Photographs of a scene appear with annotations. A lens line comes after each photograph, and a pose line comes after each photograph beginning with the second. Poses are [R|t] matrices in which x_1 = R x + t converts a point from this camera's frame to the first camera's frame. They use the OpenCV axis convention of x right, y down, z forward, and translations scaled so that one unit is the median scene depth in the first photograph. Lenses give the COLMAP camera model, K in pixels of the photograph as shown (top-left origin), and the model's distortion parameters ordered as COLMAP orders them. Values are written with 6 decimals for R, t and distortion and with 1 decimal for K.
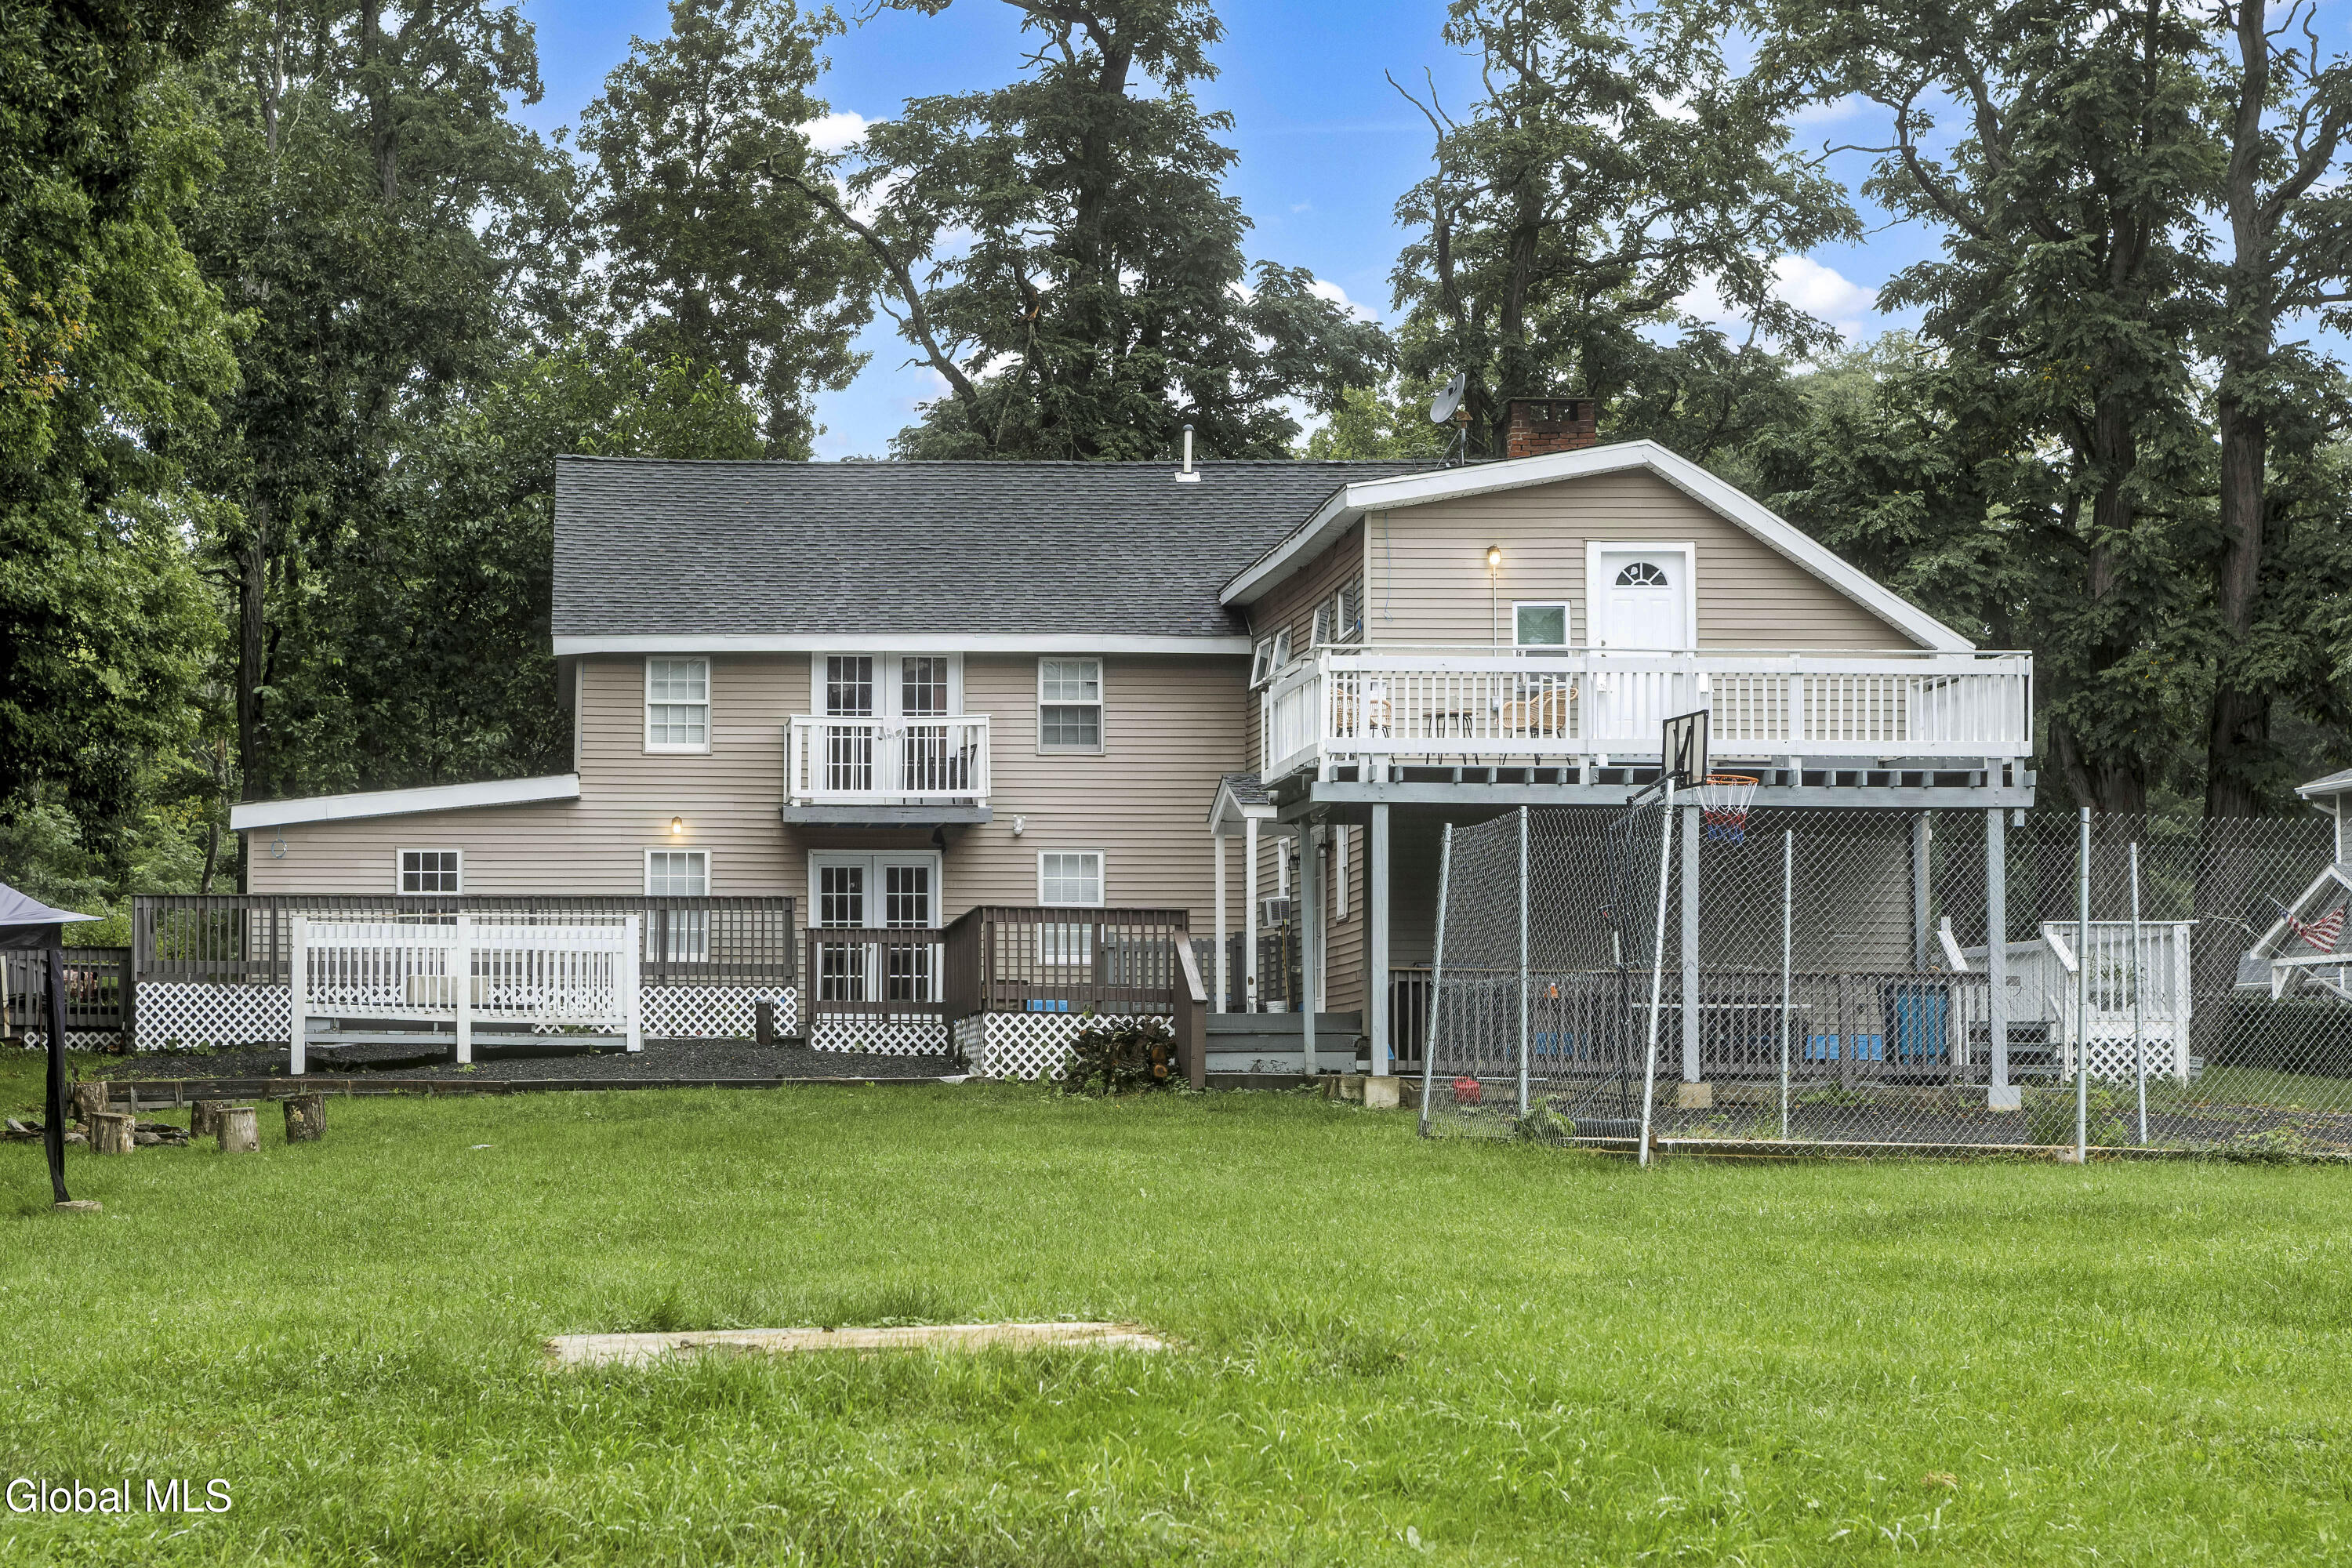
lens RADIAL K [[5496.9, 0, 1176.0], [0, 5496.9, 784.0], [0, 0, 1]] dist [-0.108469, -0.731102]
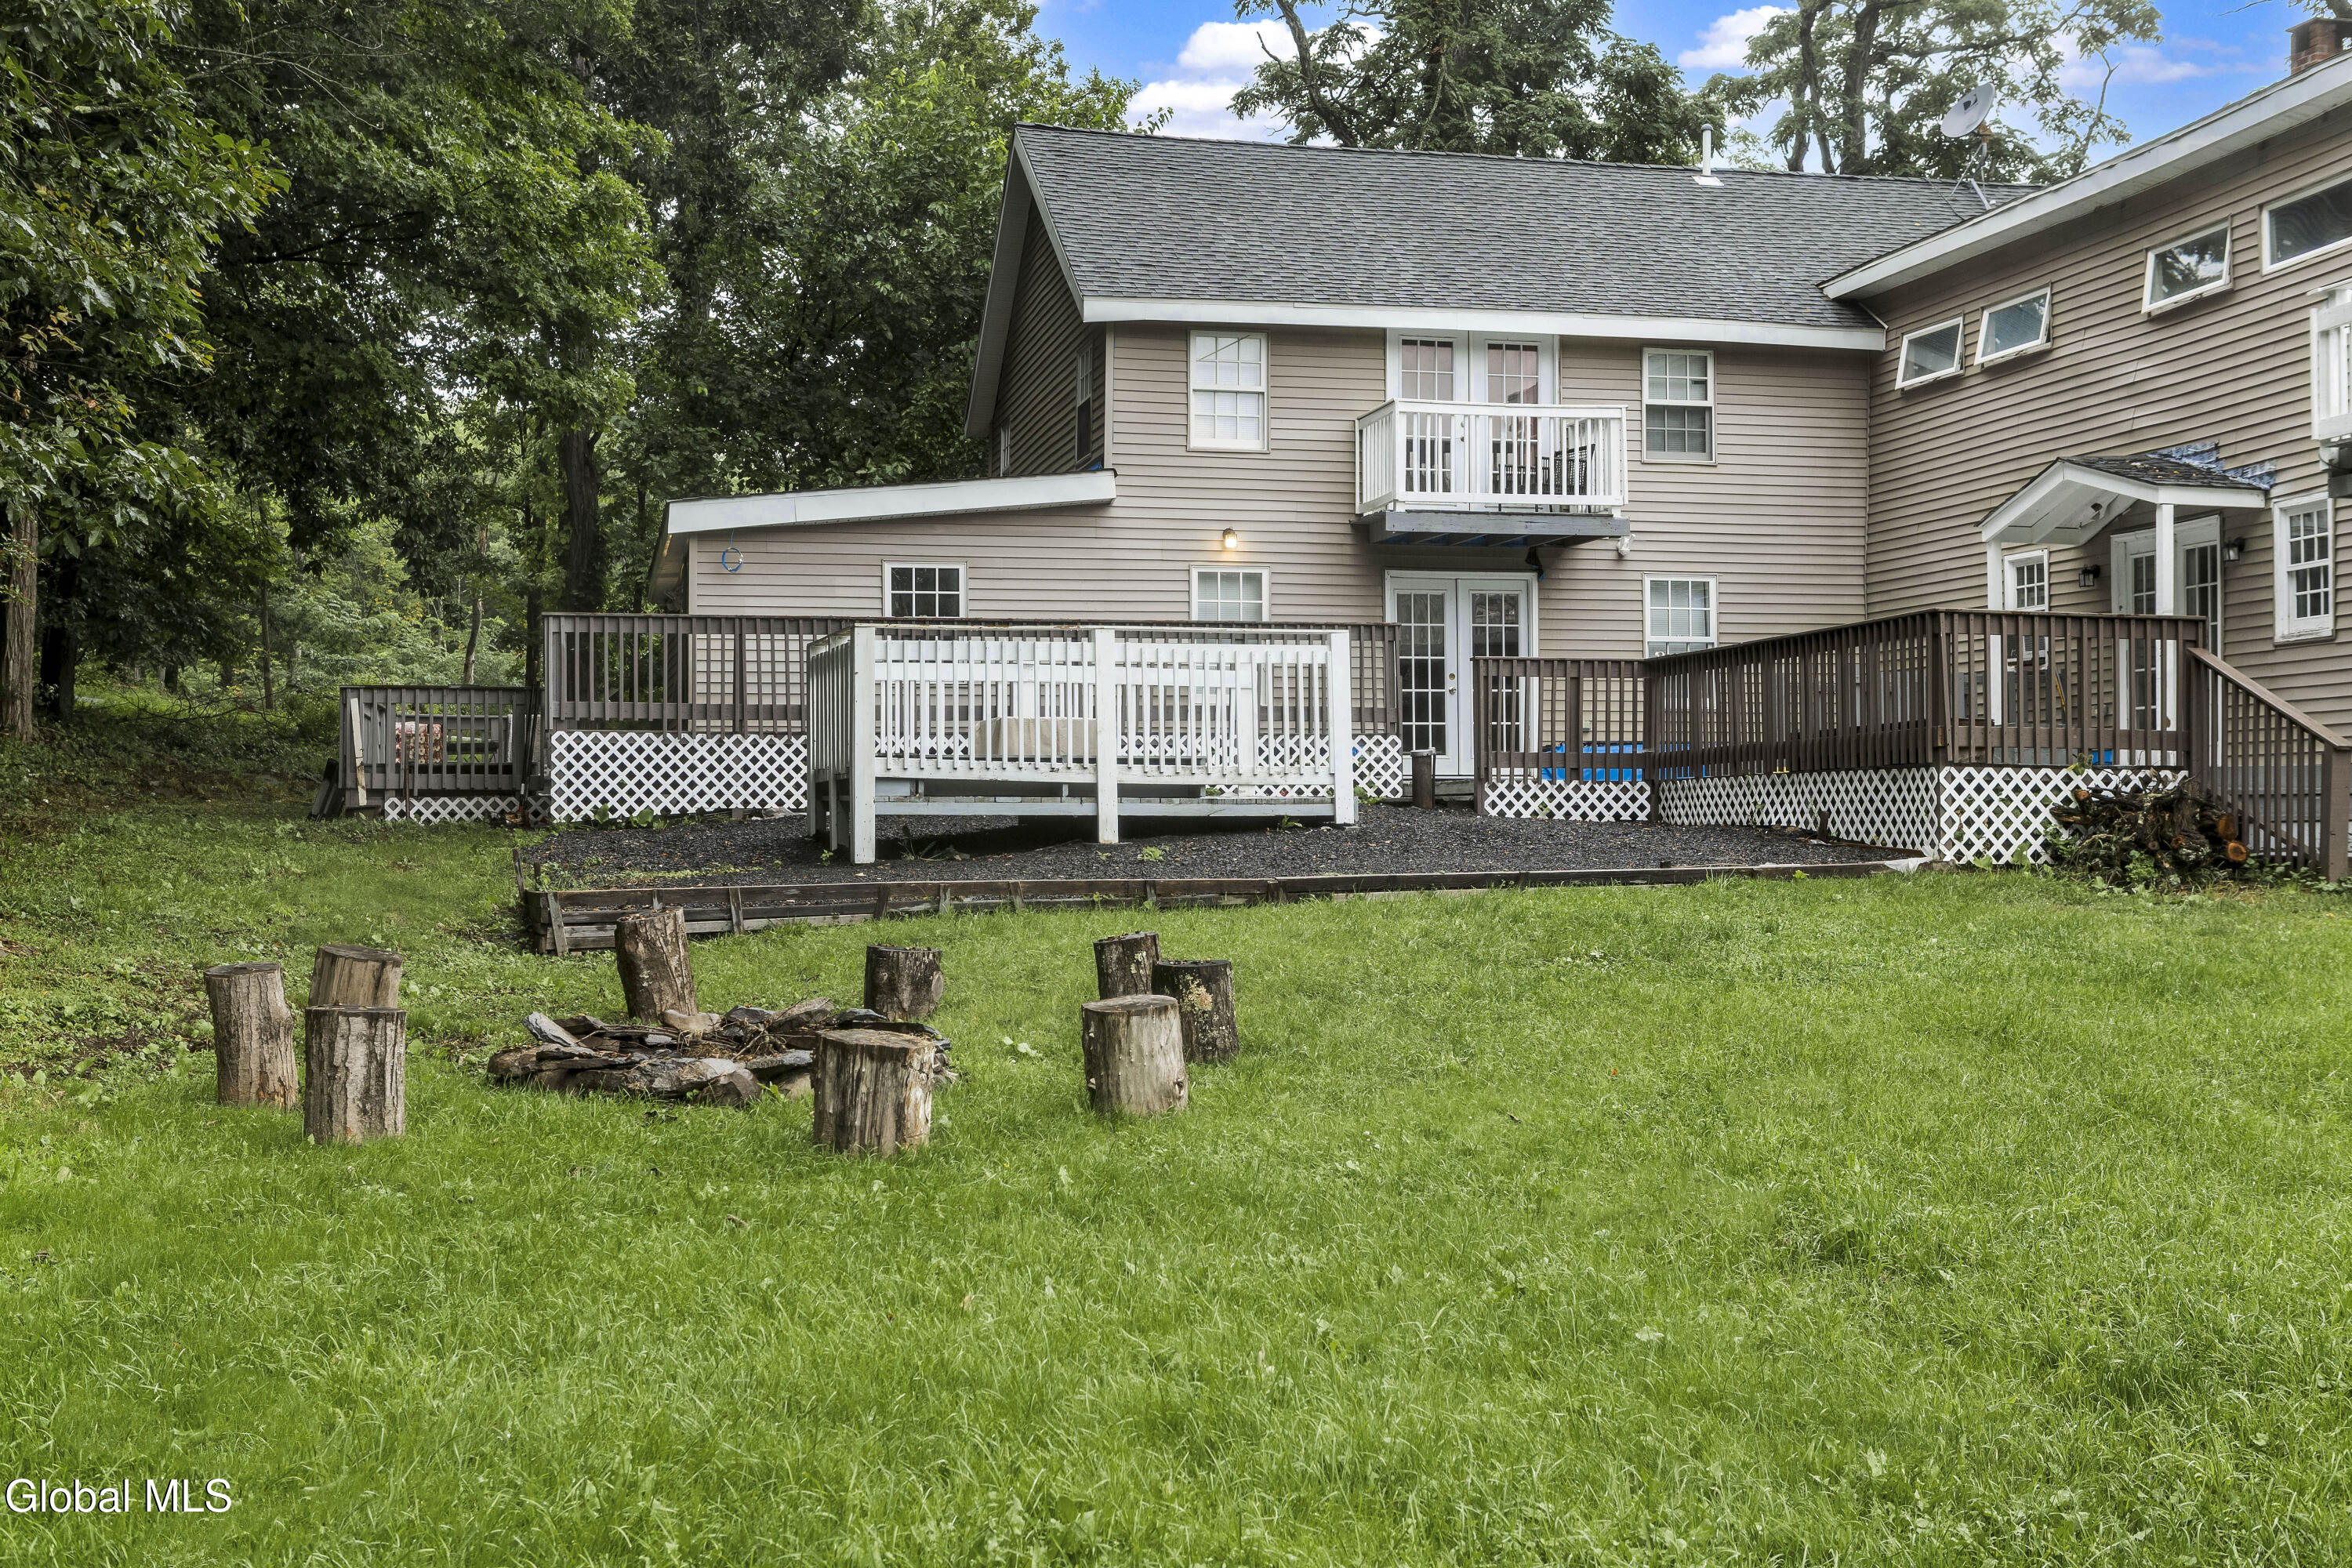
lens RADIAL K [[2213.7, 0, 1176.0], [0, 2213.7, 784.0], [0, 0, 1]] dist [-0.037930, -0.006413]
pose [[0.979205, -0.005319, 0.202801, -0.167764], [-0.004911, 0.998742, 0.049908, 0.027965], [-0.202812, -0.049866, 0.977947, 0.687037]]
